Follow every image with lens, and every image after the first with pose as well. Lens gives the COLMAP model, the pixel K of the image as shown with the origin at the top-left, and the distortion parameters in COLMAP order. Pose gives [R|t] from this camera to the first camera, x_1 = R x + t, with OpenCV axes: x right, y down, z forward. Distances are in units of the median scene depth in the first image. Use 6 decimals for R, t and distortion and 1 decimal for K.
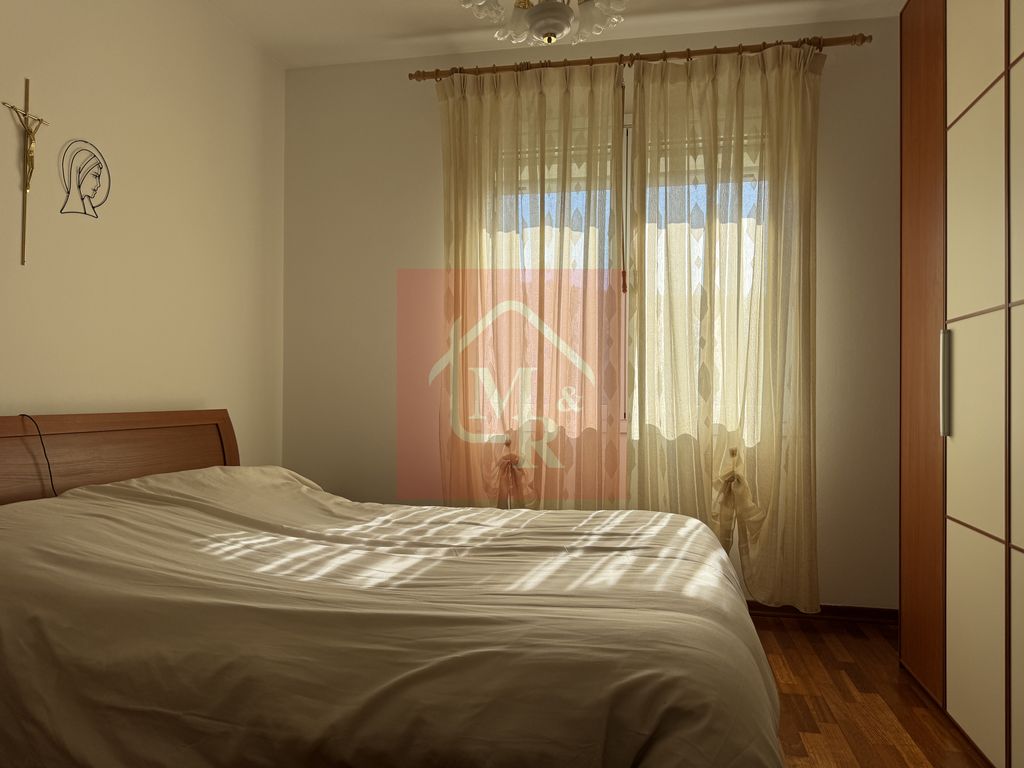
lens RADIAL K [[718.2, 0, 515.2], [0, 718.2, 383.1], [0, 0, 1]] dist [0.109895, -0.163908]
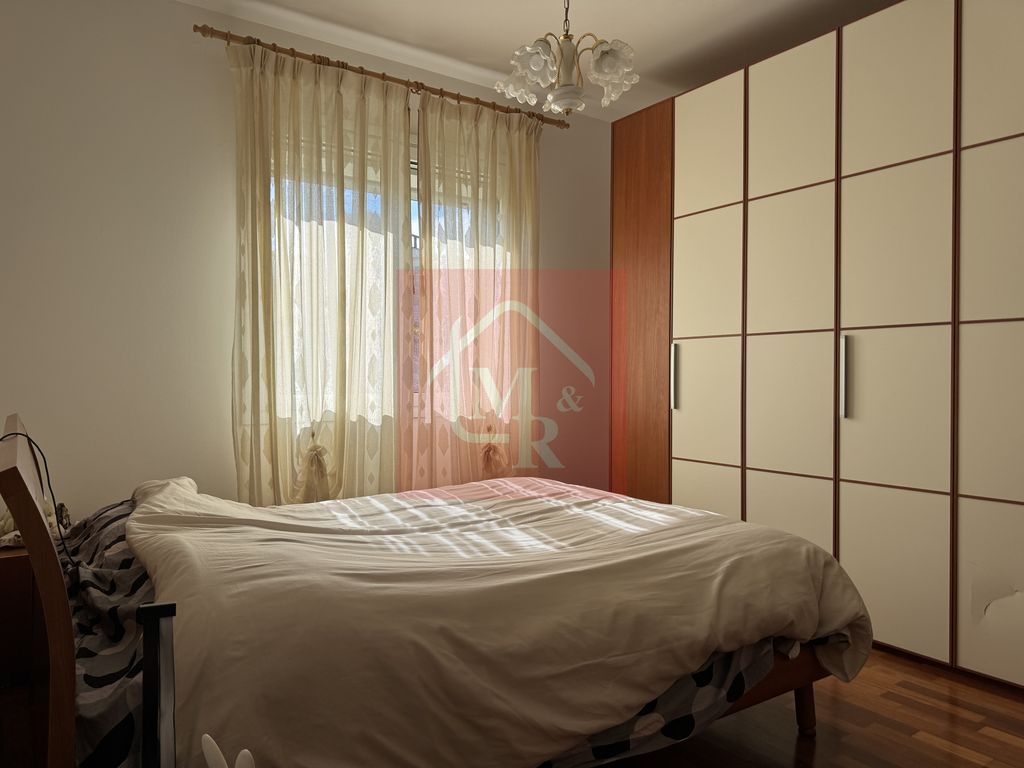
lens RADIAL K [[708.1, 0, 510.0], [0, 708.1, 400.9], [0, 0, 1]] dist [-0.013946, -0.002983]
pose [[0.692244, -0.028598, 0.721096, -0.541355], [-0.007139, 0.998894, 0.046468, -0.010967], [-0.721628, -0.037314, 0.691275, 0.123789]]
